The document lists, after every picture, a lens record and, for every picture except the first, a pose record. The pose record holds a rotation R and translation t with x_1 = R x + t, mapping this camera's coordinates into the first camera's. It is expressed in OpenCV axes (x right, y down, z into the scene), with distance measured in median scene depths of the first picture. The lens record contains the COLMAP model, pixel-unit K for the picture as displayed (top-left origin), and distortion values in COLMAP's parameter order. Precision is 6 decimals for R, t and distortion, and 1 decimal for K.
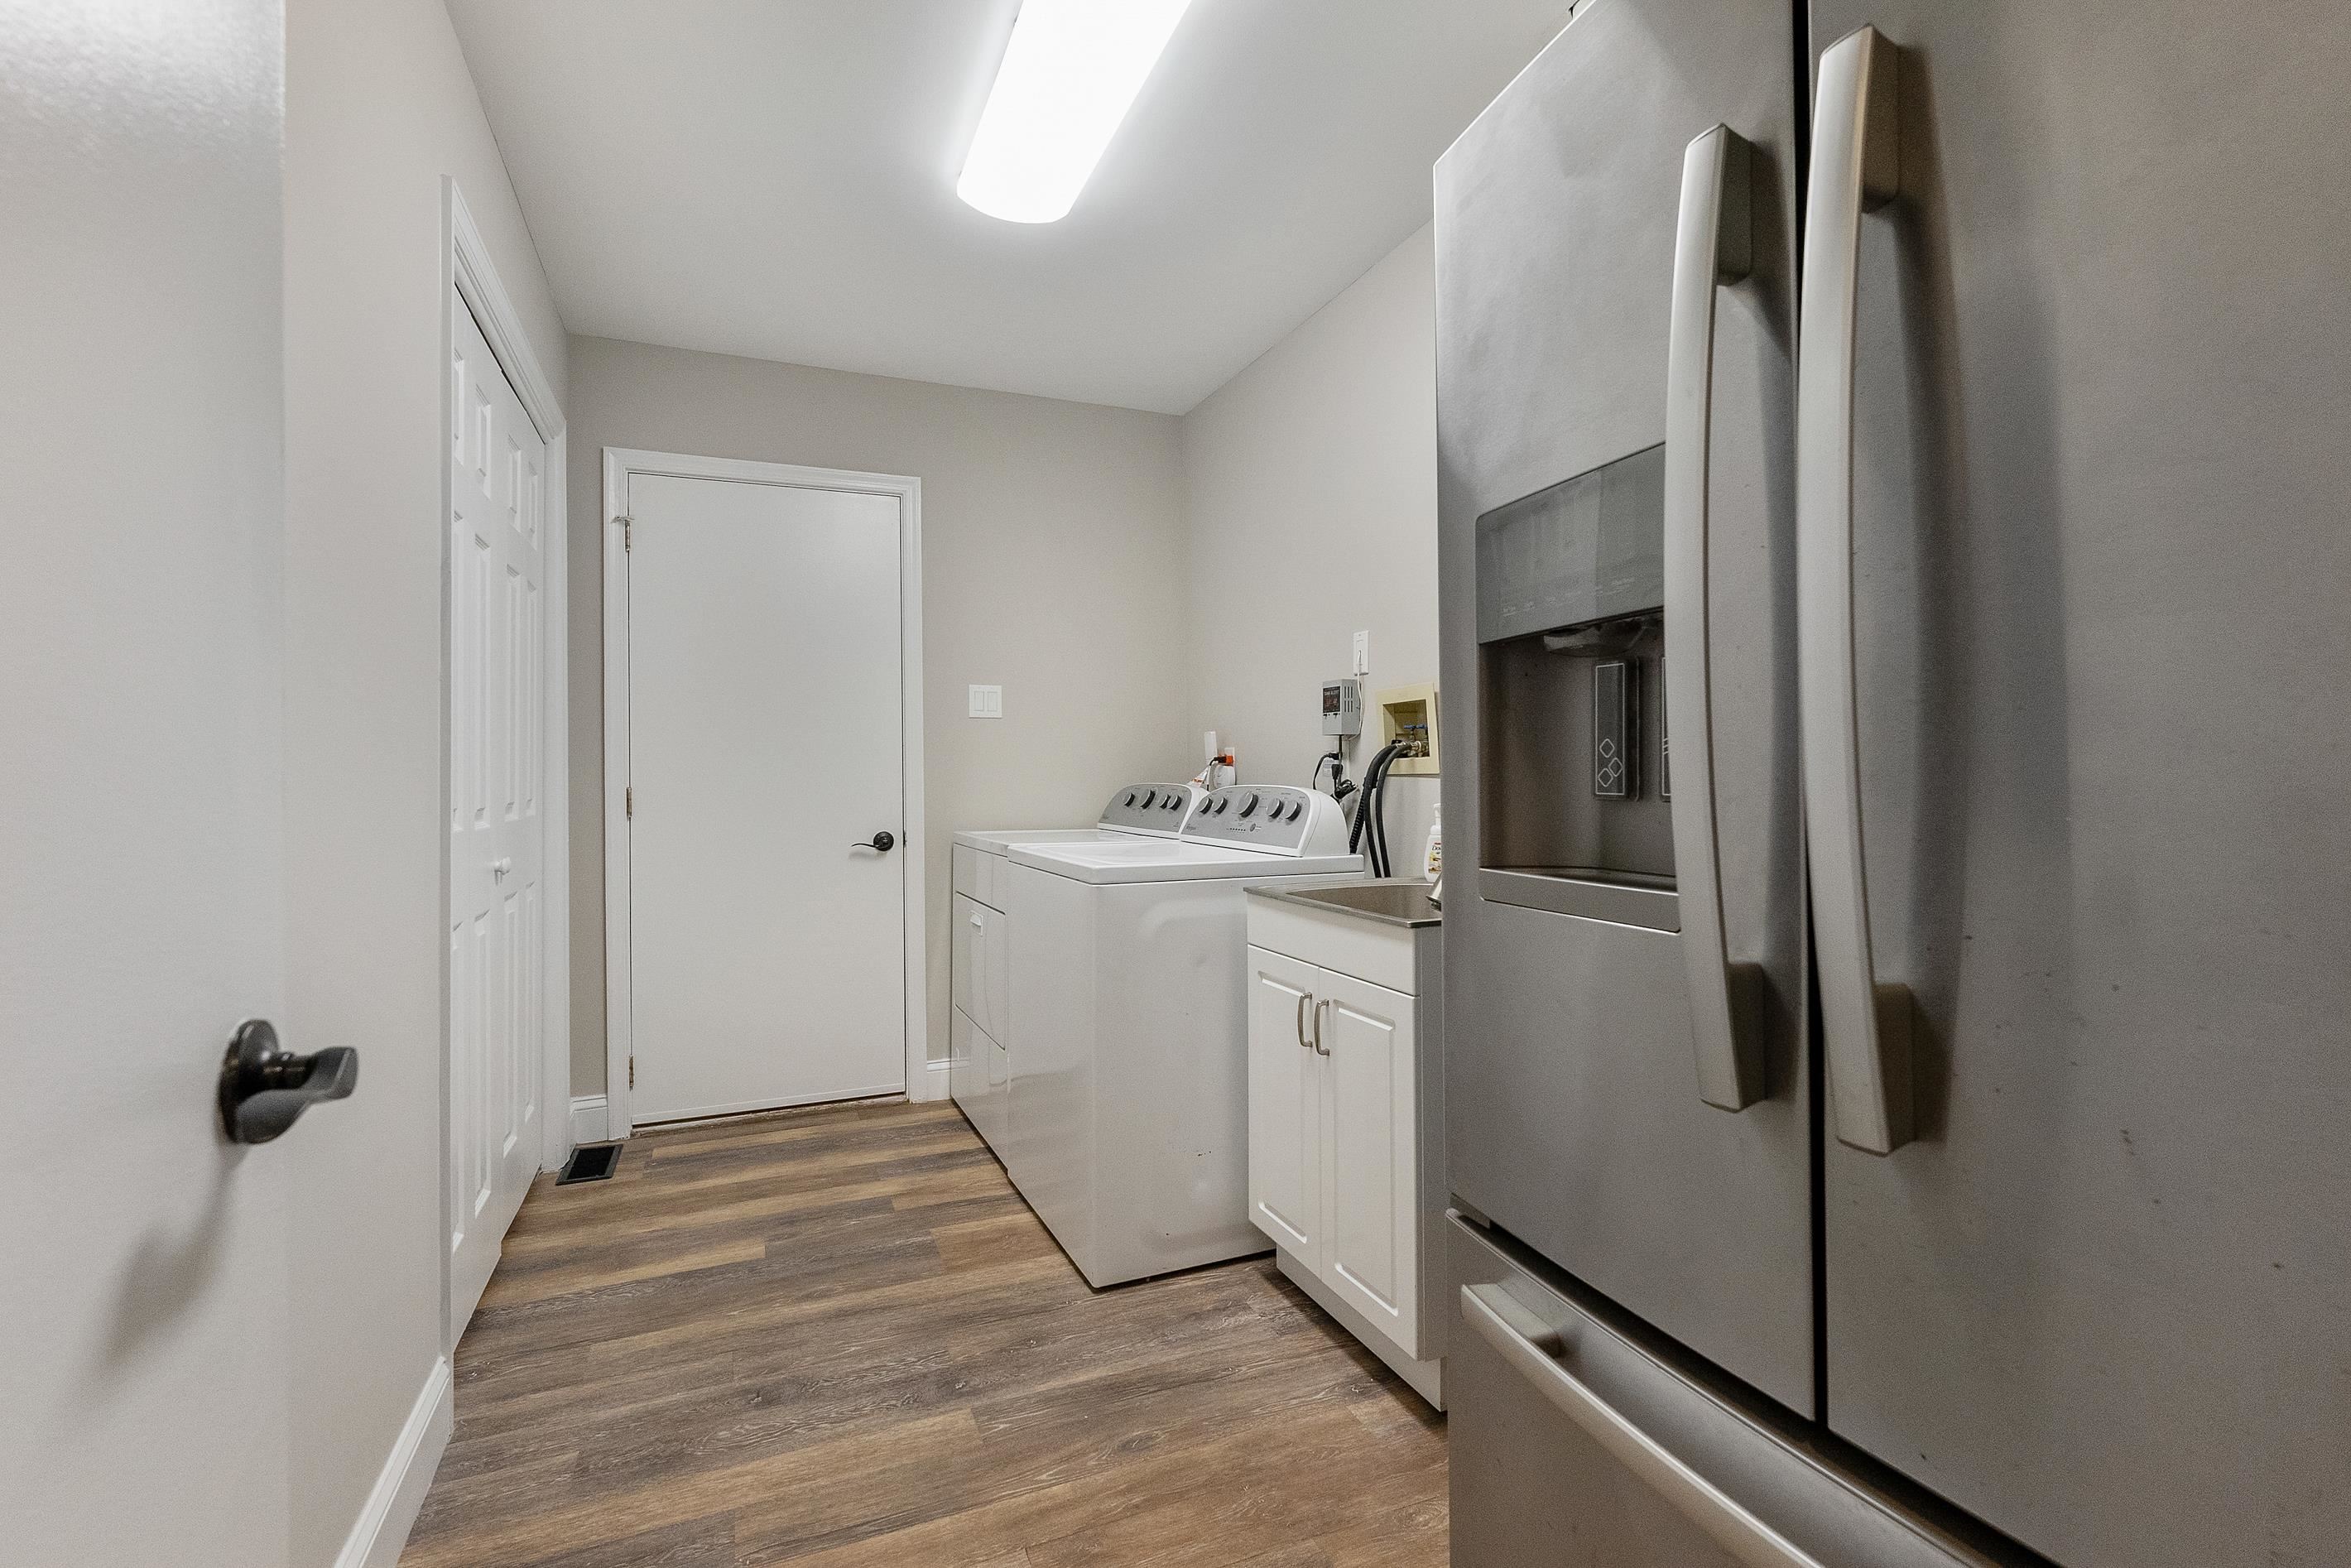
lens RADIAL K [[1043.8, 0, 1175.5], [0, 1043.8, 778.7], [0, 0, 1]] dist [0.001216, -0.000055]
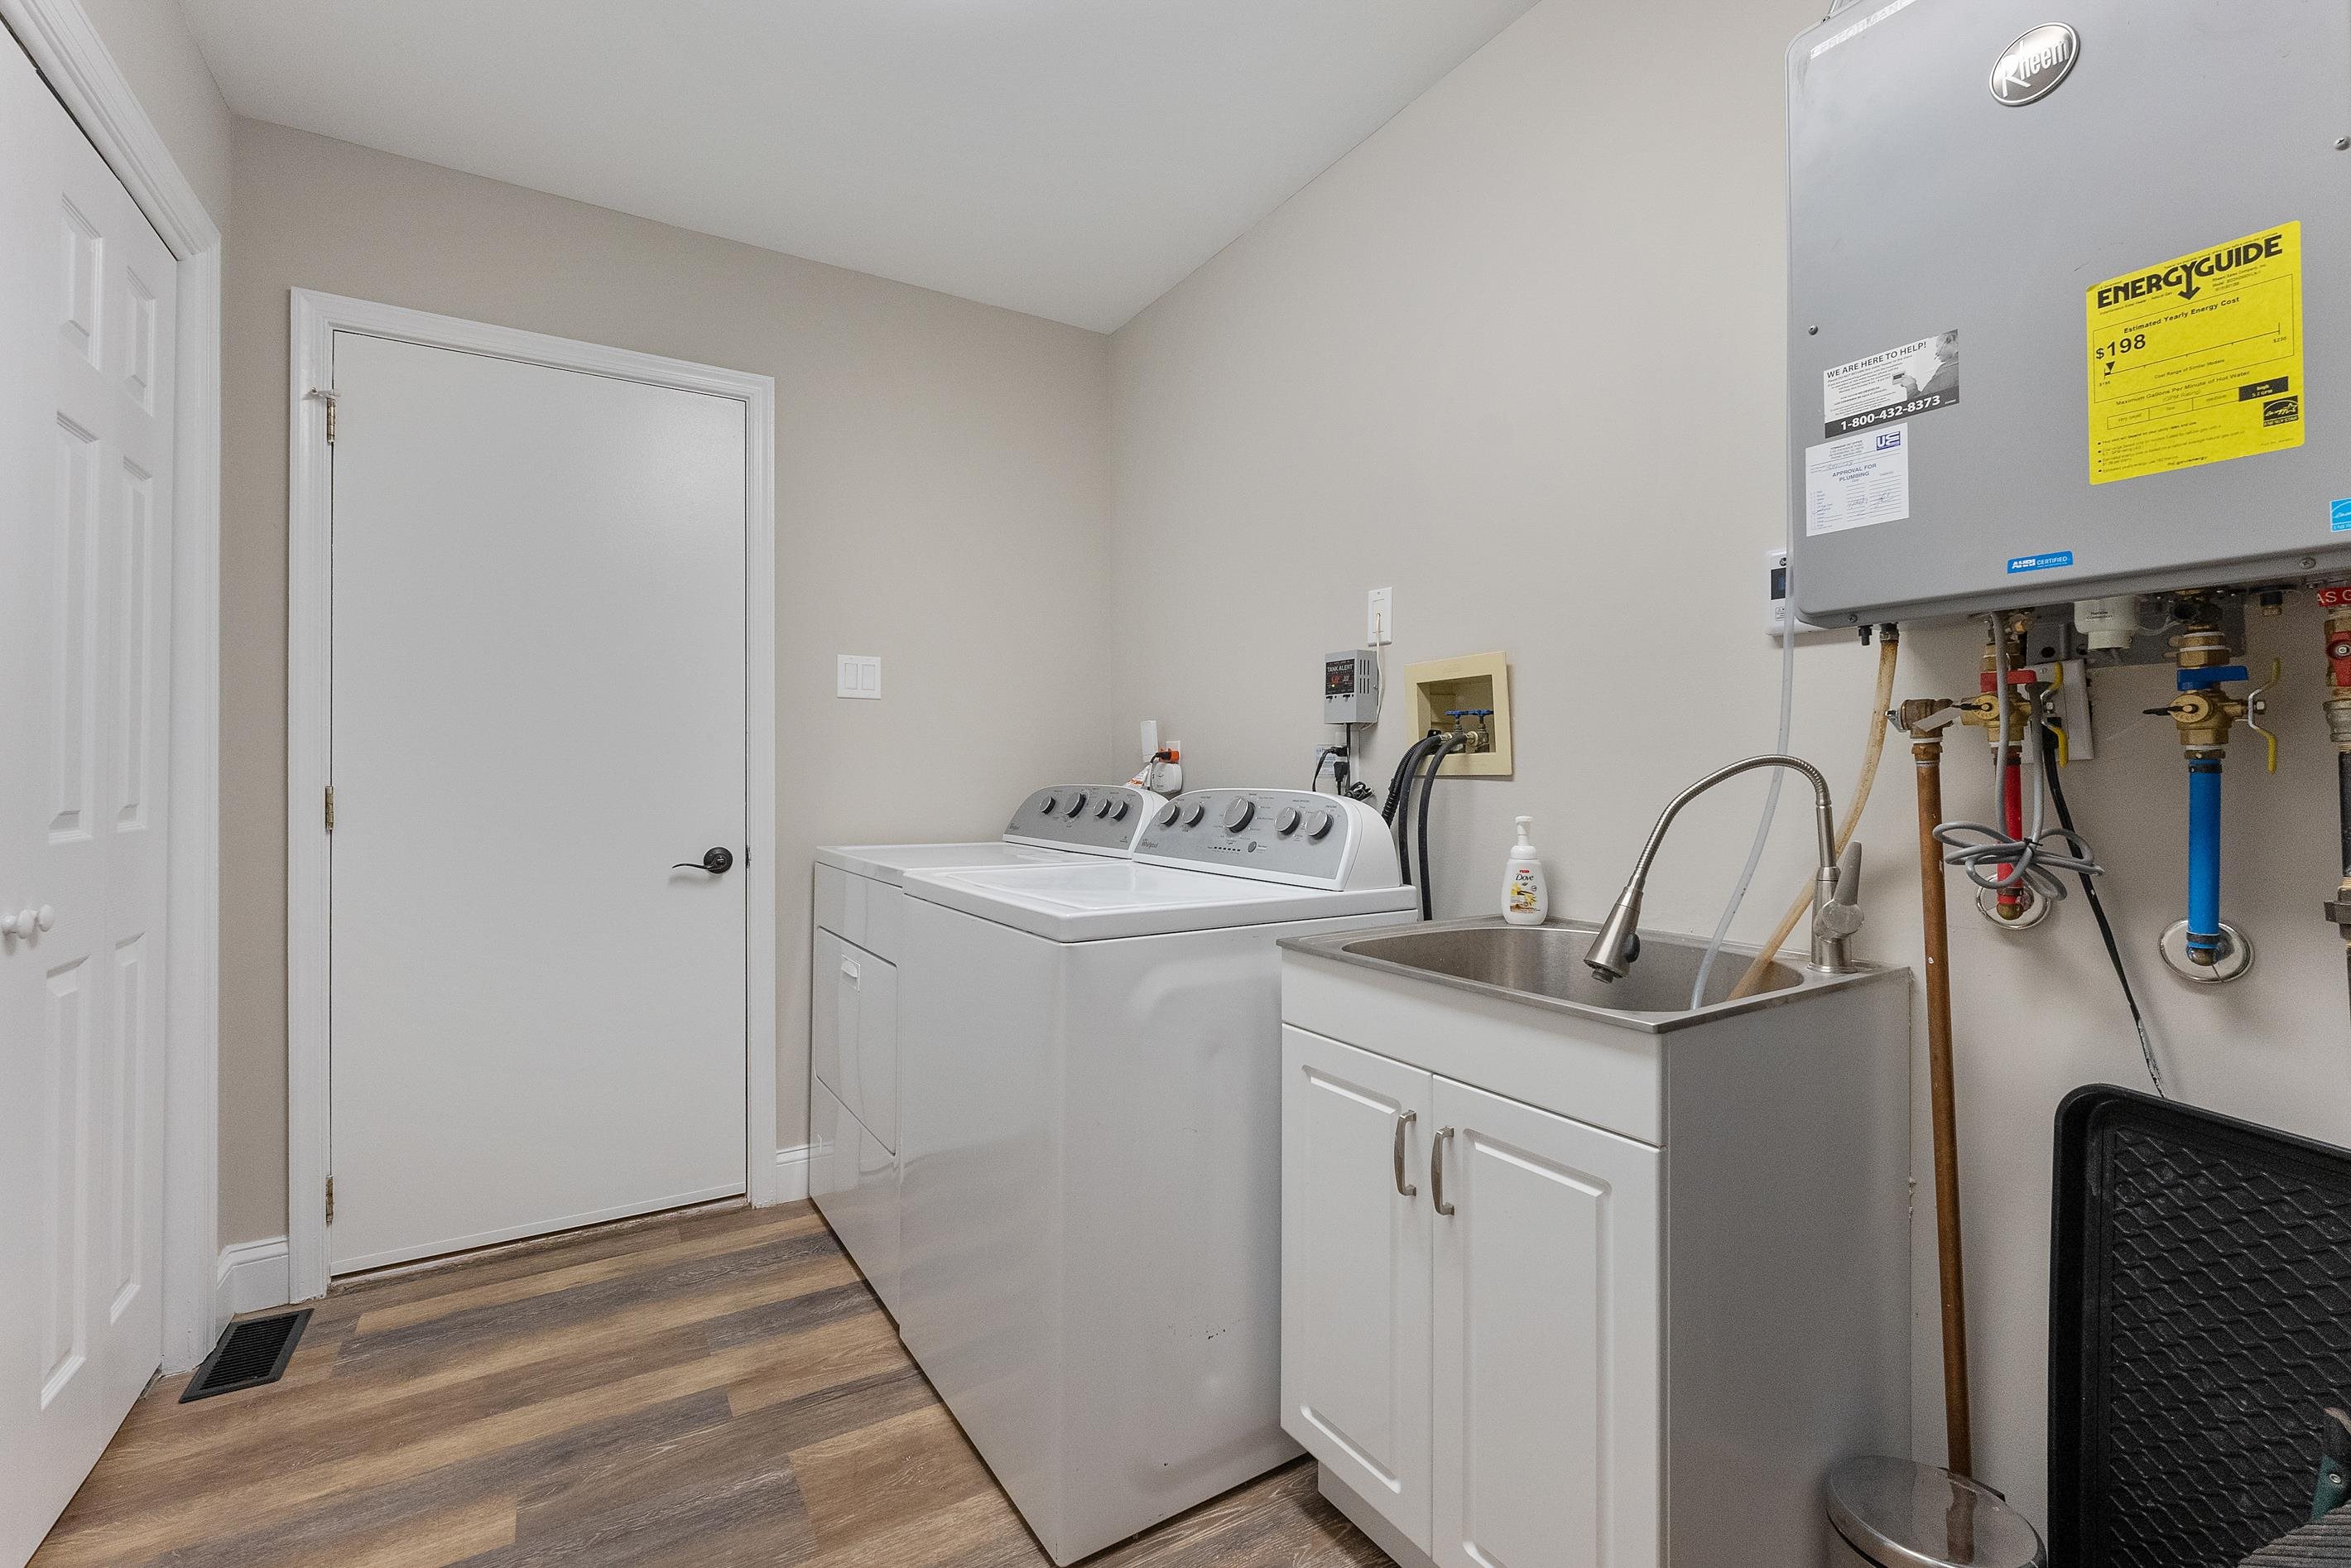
lens RADIAL K [[1019.5, 0, 1173.8], [0, 1019.5, 777.4], [0, 0, 1]] dist [-0.002592, 0.000396]
pose [[0.988887, 0.007619, 0.148474, -0.080105], [-0.007257, 0.999969, -0.002979, 0.000494], [-0.148493, 0.001868, 0.988912, 0.280240]]
